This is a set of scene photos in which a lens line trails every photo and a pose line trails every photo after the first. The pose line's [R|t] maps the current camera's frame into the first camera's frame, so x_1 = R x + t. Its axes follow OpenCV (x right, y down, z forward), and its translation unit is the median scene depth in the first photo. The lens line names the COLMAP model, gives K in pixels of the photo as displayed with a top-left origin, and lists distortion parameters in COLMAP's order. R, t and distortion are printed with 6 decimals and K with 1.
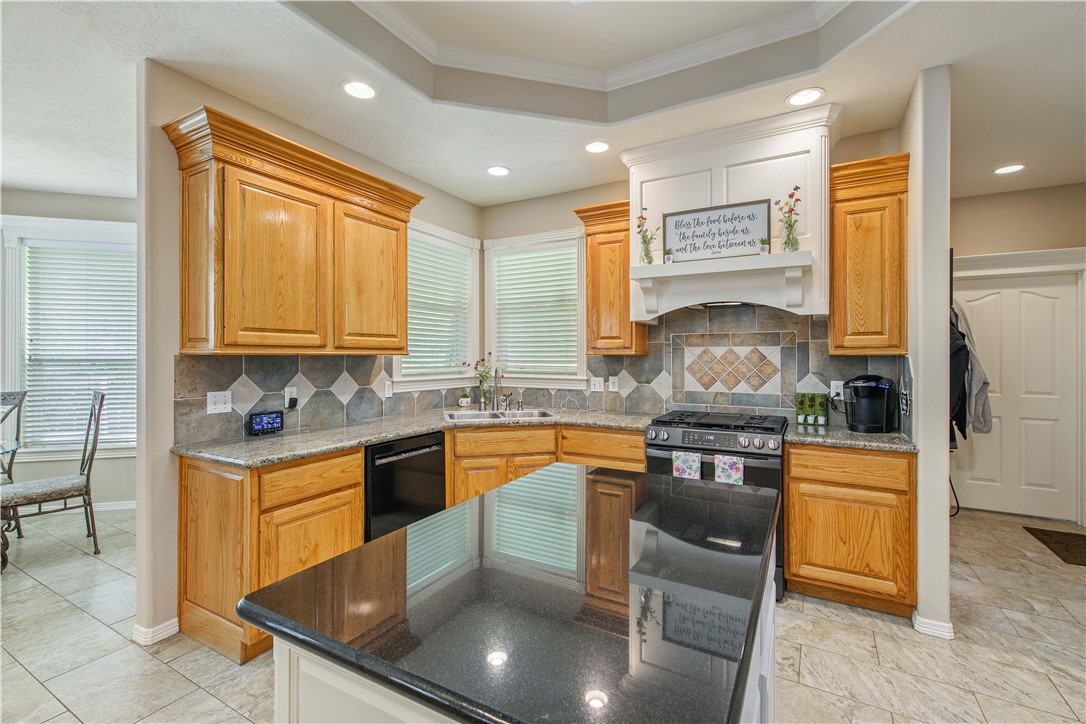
lens RADIAL K [[478.1, 0, 553.6], [0, 478.1, 354.9], [0, 0, 1]] dist [0.006804, -0.000817]
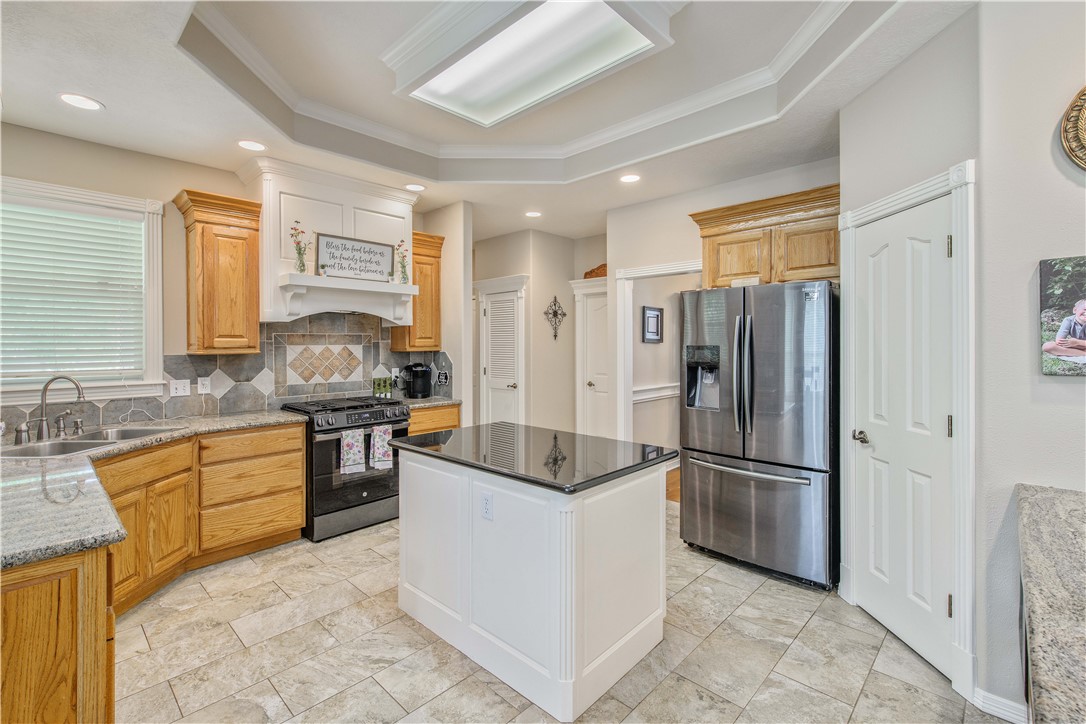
lens RADIAL K [[478.1, 0, 549.2], [0, 478.1, 344.1], [0, 0, 1]] dist [0.006804, -0.000817]
pose [[0.240890, -0.003973, 0.970544, -0.745812], [0.001401, 0.999992, 0.003746, -0.025828], [-0.970551, 0.000457, 0.240893, 0.167468]]
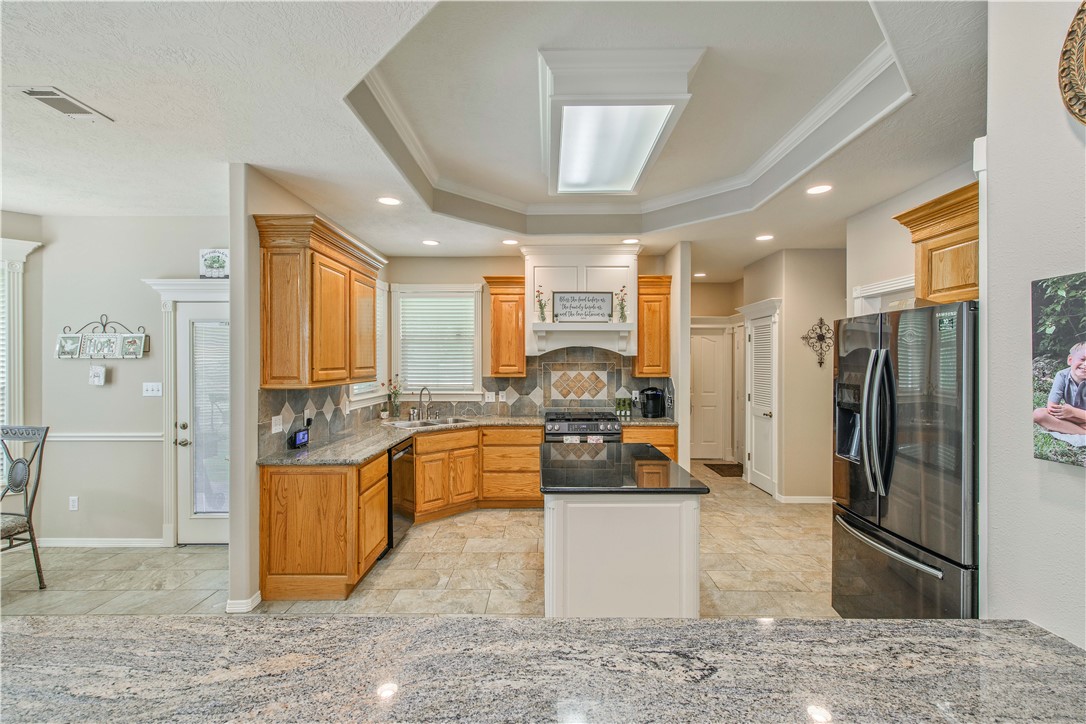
lens RADIAL K [[478.1, 0, 552.4], [0, 478.1, 360.4], [0, 0, 1]] dist [0.006804, -0.000817]
pose [[0.869593, -0.000402, 0.493769, -0.557881], [-0.000559, 0.999998, 0.001799, -0.061835], [-0.493769, -0.001840, 0.869591, -0.399637]]
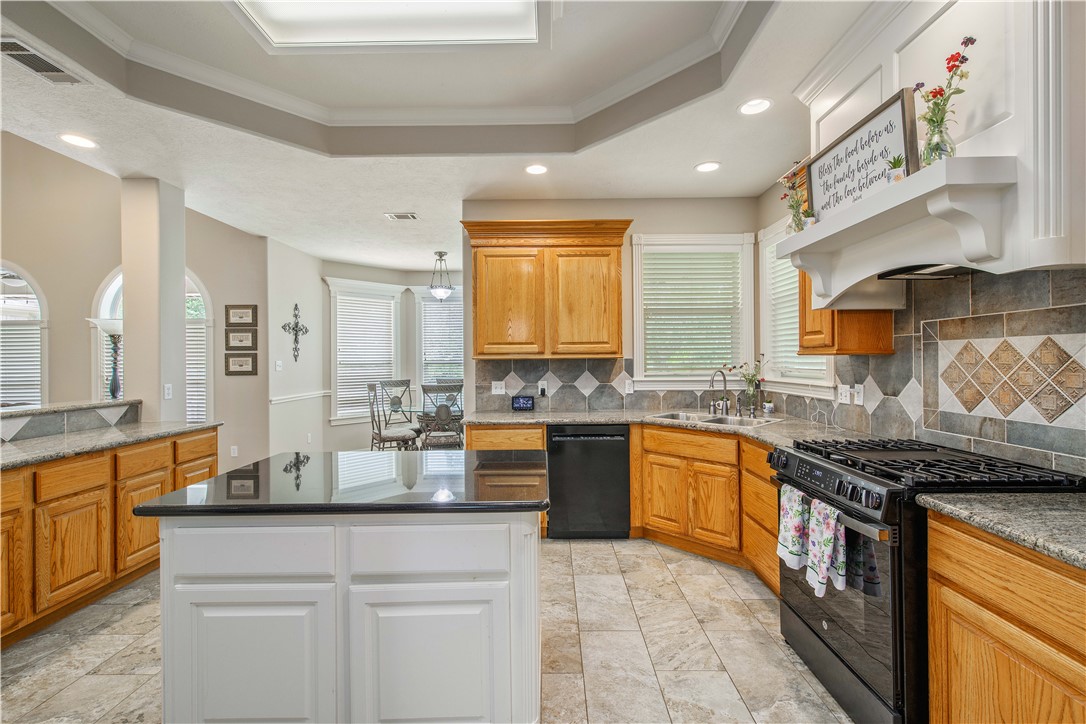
lens RADIAL K [[478.1, 0, 542.0], [0, 478.1, 358.9], [0, 0, 1]] dist [0.006804, -0.000817]
pose [[0.467951, -0.007552, -0.883722, 0.669197], [0.011695, 0.999929, -0.002353, 0.003215], [0.883677, -0.009234, 0.468006, 0.285695]]
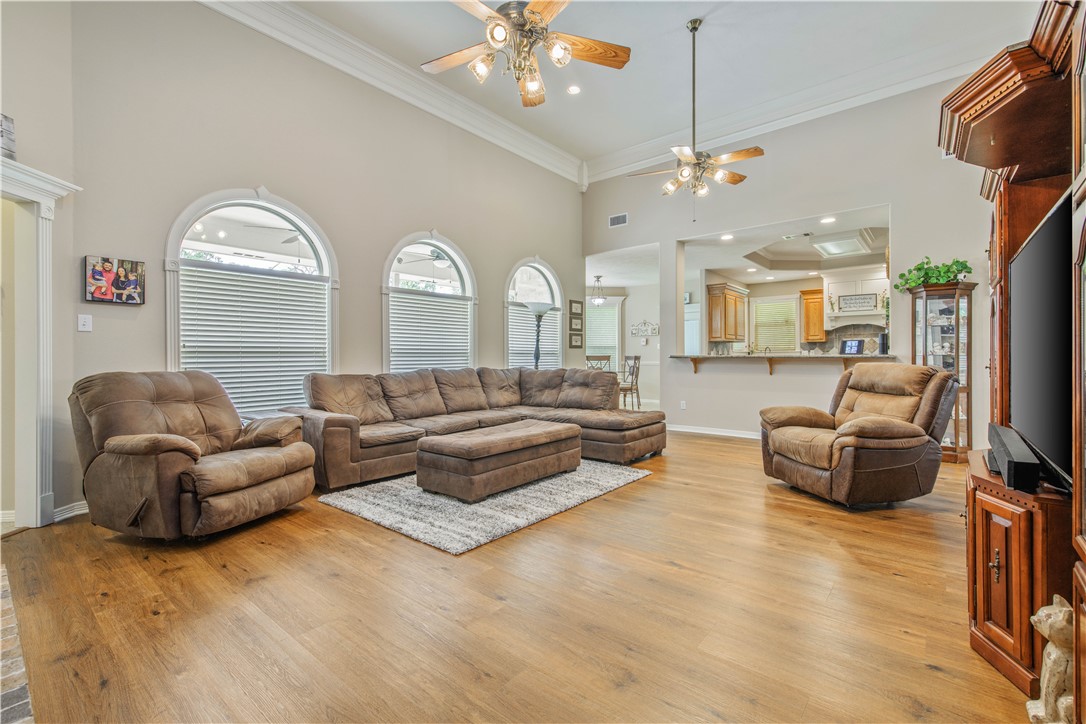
lens RADIAL K [[478.1, 0, 535.5], [0, 478.1, 353.7], [0, 0, 1]] dist [0.006804, -0.000817]
pose [[0.979780, -0.005353, -0.200006, -1.062562], [0.004884, 0.999984, -0.002836, 0.081506], [0.200018, 0.001802, 0.979791, -2.411518]]
